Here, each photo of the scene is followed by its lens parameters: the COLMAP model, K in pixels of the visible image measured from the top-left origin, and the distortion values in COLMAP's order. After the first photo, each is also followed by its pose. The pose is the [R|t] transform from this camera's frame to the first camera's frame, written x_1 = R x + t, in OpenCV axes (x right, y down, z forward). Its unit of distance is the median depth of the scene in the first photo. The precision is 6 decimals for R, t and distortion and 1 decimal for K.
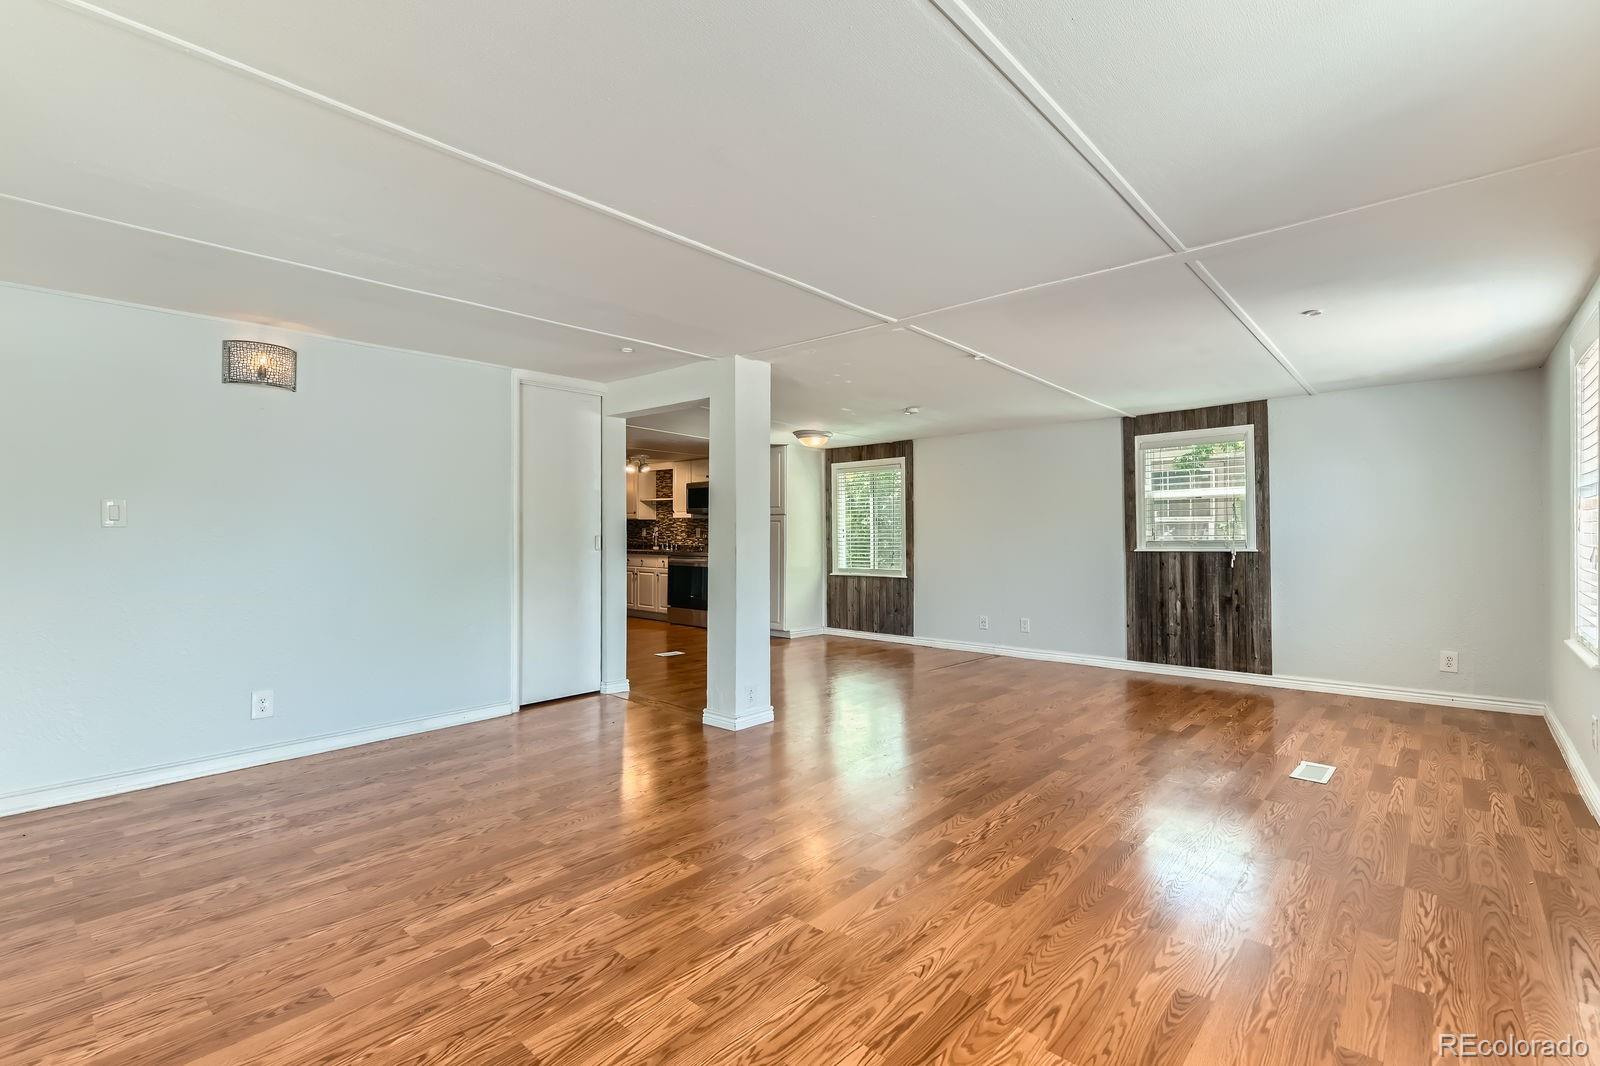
lens RADIAL K [[712.9, 0, 800.0], [0, 712.9, 533.0], [0, 0, 1]] dist [0.003347, 0.000245]
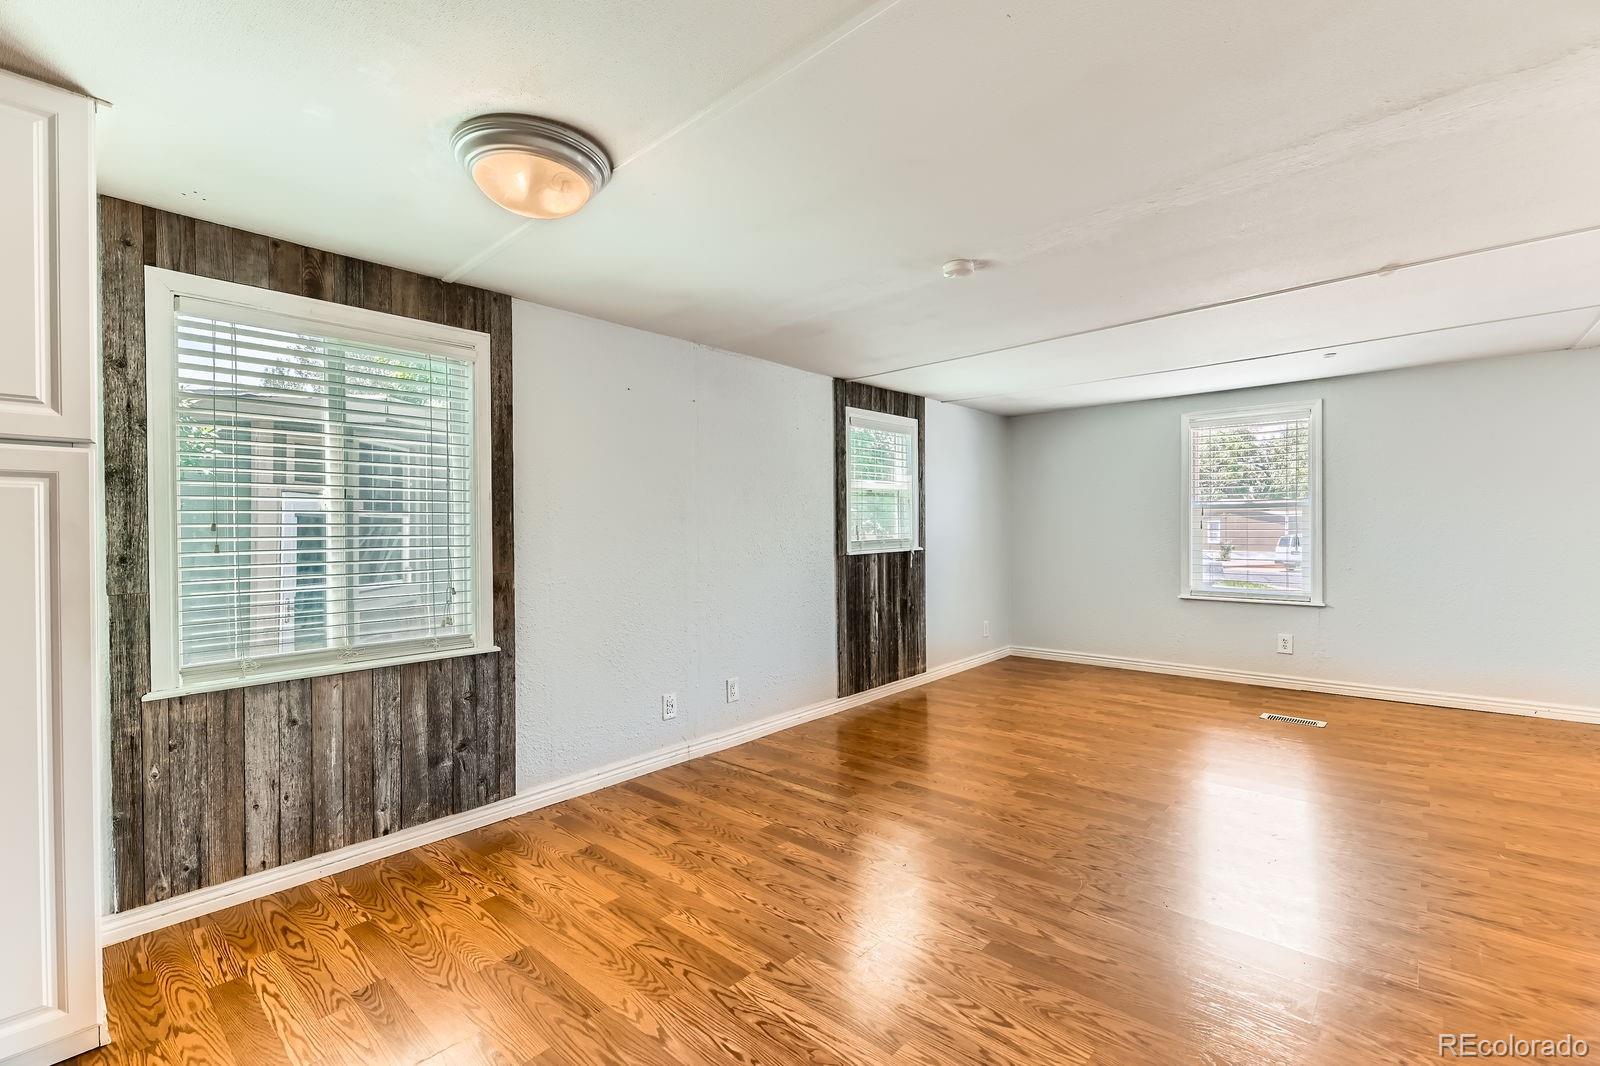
lens RADIAL K [[689.4, 0, 809.5], [0, 689.4, 532.8], [0, 0, 1]] dist [-0.000975, -0.000636]
pose [[-0.003780, -0.004683, 0.999982, -0.291457], [0.004283, 0.999980, 0.004700, -0.002312], [-0.999984, 0.004301, -0.003760, 1.094292]]
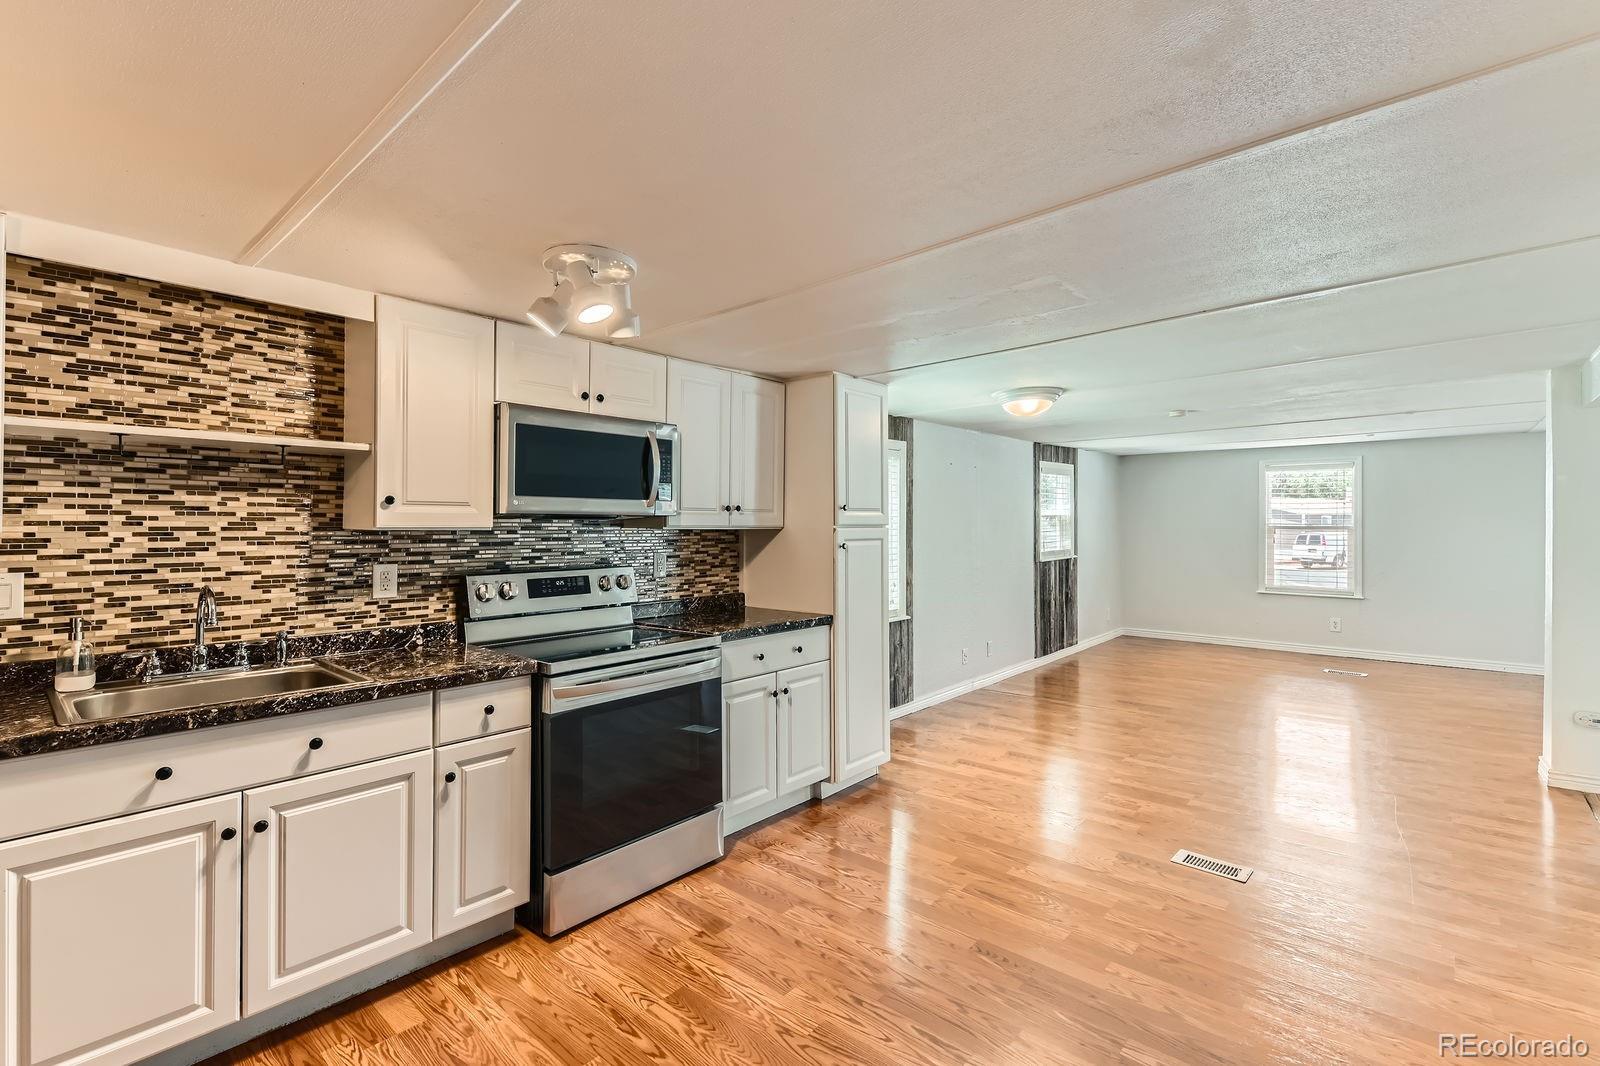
lens RADIAL K [[717.0, 0, 805.0], [0, 717.0, 521.6], [0, 0, 1]] dist [0.001450, 0.000031]
pose [[-0.004852, -0.001093, 0.999988, -0.706779], [-0.003100, 0.999995, 0.001078, -0.039928], [-0.999983, -0.003094, -0.004855, 1.448787]]
